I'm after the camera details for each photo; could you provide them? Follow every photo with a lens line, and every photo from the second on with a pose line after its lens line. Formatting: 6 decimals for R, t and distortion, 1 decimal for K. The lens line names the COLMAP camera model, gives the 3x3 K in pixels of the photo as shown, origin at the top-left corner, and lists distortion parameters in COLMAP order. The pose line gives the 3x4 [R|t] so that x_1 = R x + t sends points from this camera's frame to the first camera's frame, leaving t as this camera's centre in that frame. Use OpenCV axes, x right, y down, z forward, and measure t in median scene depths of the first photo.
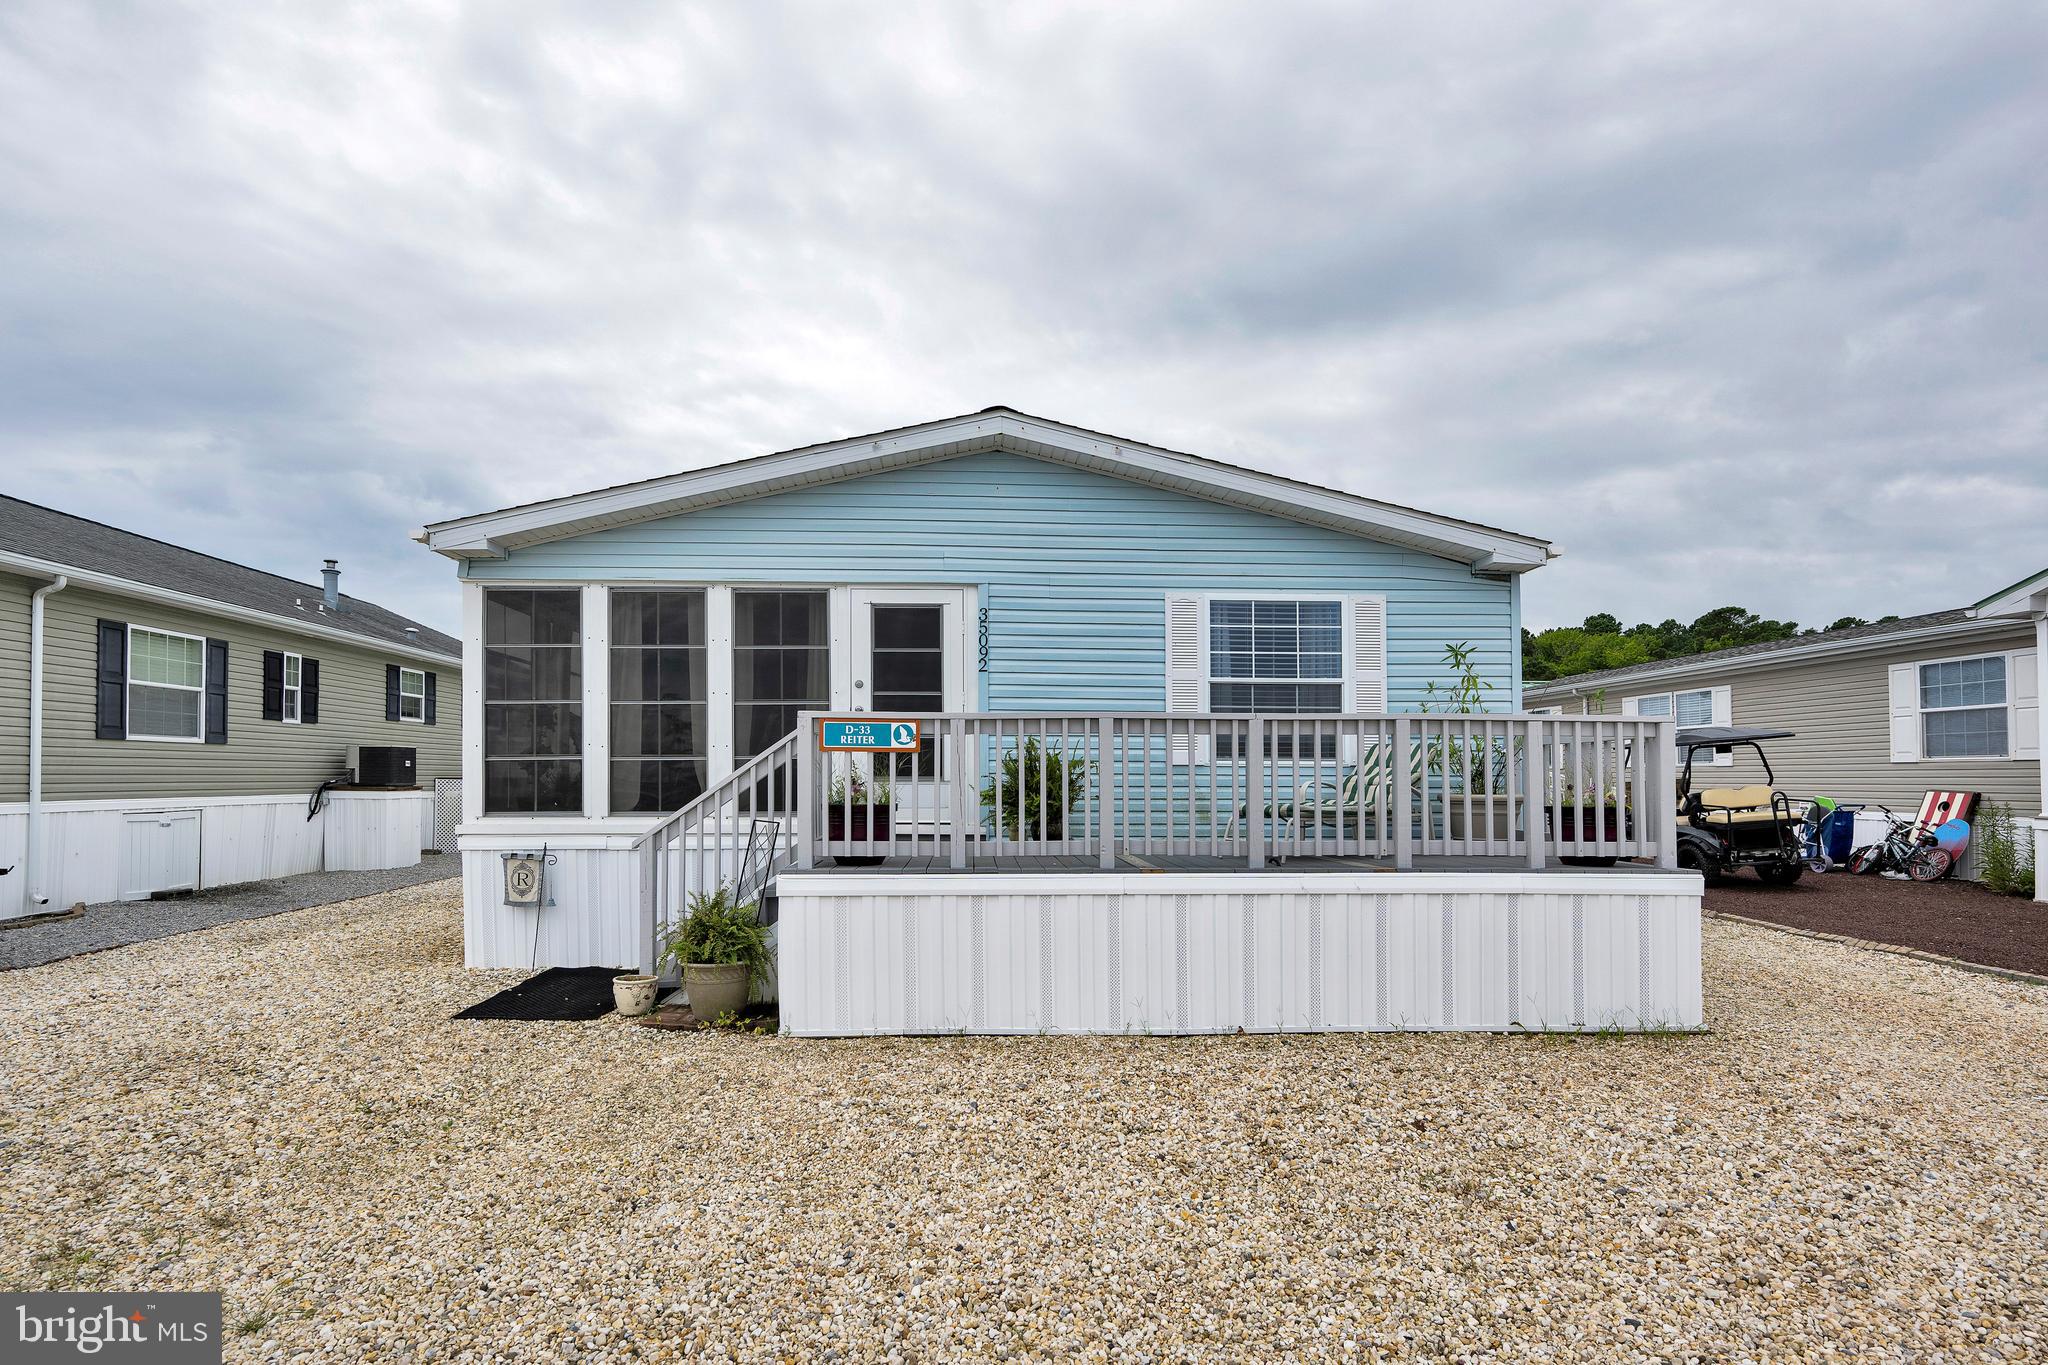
lens RADIAL K [[947.3, 0, 1021.7], [0, 947.3, 774.8], [0, 0, 1]] dist [-0.001664, 0.000014]
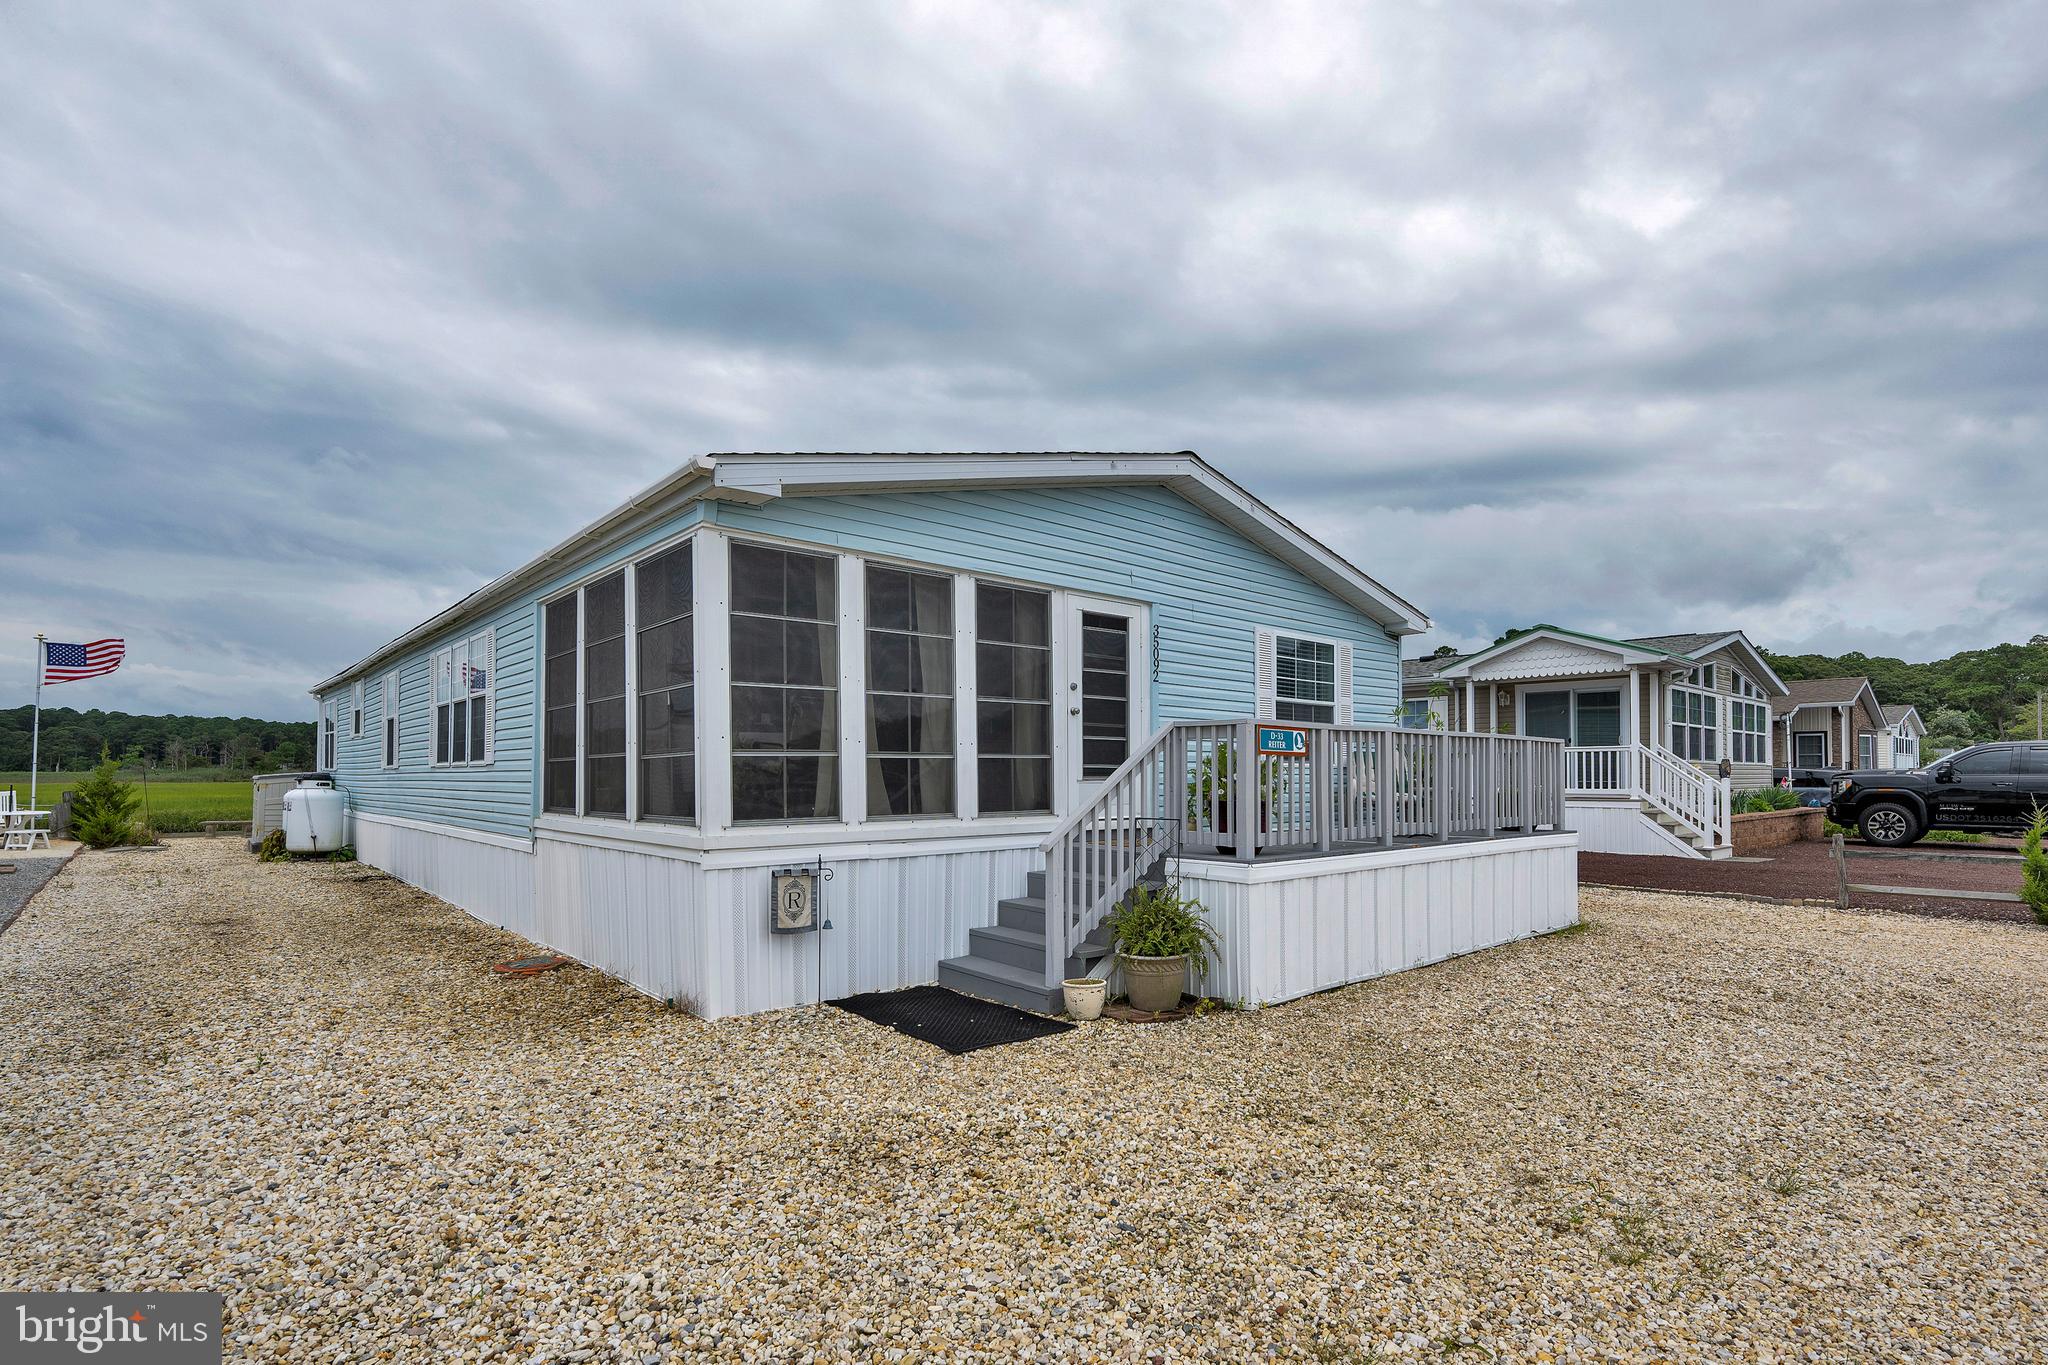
lens RADIAL K [[993.7, 0, 1030.0], [0, 993.7, 768.9], [0, 0, 1]] dist [-0.000512, -0.000151]
pose [[0.772859, 0.004467, 0.634562, -0.894065], [-0.002352, 0.999989, -0.004175, -0.001172], [-0.634574, 0.001734, 0.772860, 0.191381]]
